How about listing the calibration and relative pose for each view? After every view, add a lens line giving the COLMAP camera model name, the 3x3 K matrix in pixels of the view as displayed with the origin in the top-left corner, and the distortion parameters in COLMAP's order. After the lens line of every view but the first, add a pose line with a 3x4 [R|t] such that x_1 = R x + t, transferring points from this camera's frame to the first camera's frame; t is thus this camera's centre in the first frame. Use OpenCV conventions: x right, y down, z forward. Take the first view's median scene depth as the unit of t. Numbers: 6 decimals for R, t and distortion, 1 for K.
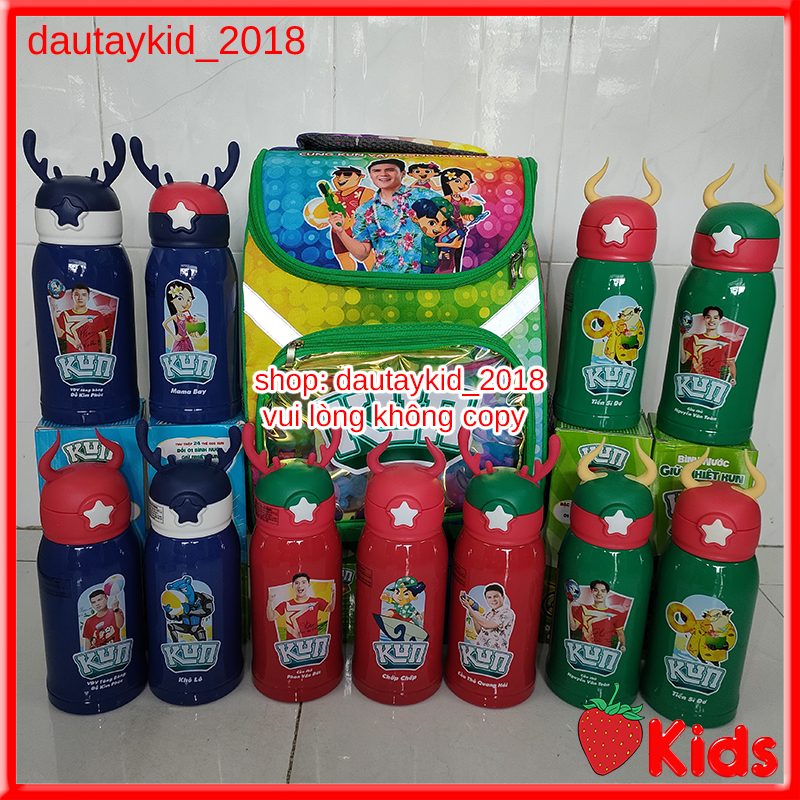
lens RADIAL K [[819.1, 0, 400.0], [0, 819.1, 400.0], [0, 0, 1]] dist [0.135293, -0.186190]
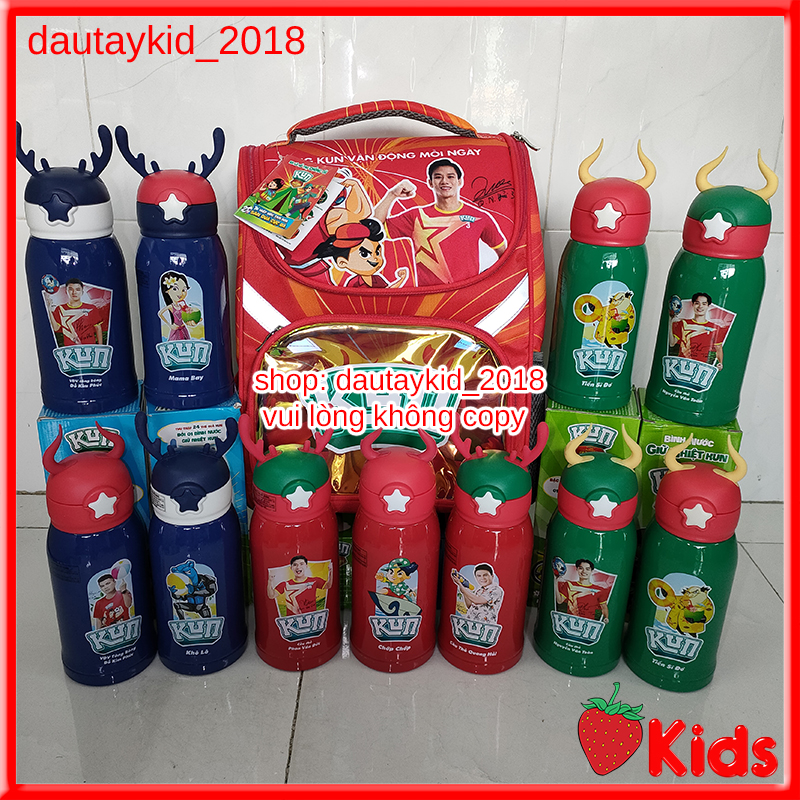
lens RADIAL K [[819.1, 0, 400.0], [0, 819.1, 400.0], [0, 0, 1]] dist [0.135293, -0.186190]
pose [[0.999937, -0.008695, -0.007120, 0.017043], [0.009415, 0.994075, 0.108289, -0.096293], [0.006136, -0.108349, 0.994094, -0.016839]]
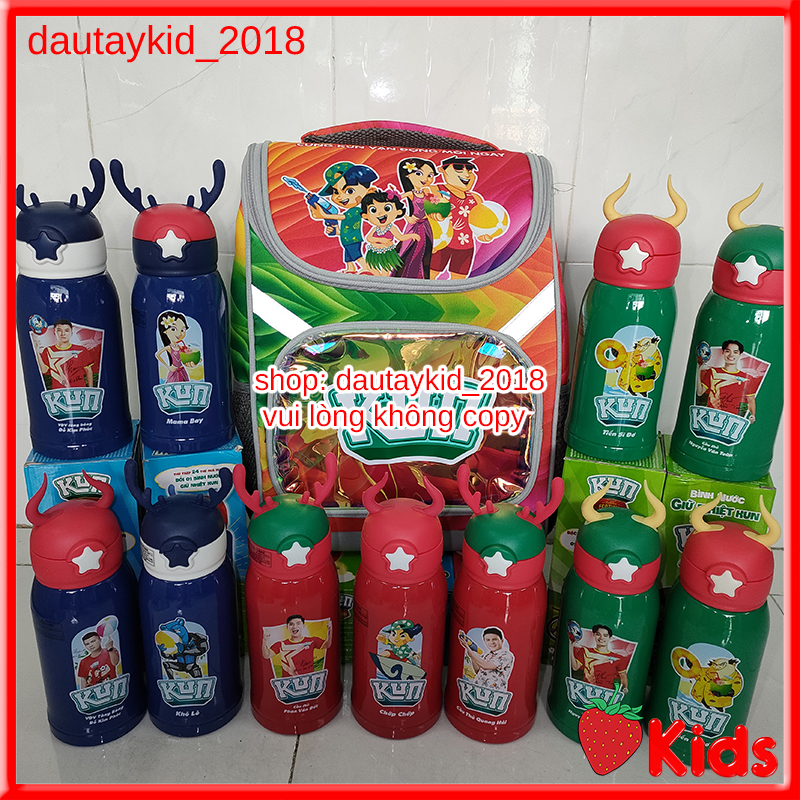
lens RADIAL K [[819.1, 0, 400.0], [0, 819.1, 400.0], [0, 0, 1]] dist [0.135293, -0.186190]
pose [[0.999203, 0.004731, -0.039642, 0.041340], [-0.000599, 0.994620, 0.103586, -0.142843], [0.039919, -0.103479, 0.993830, 0.052214]]
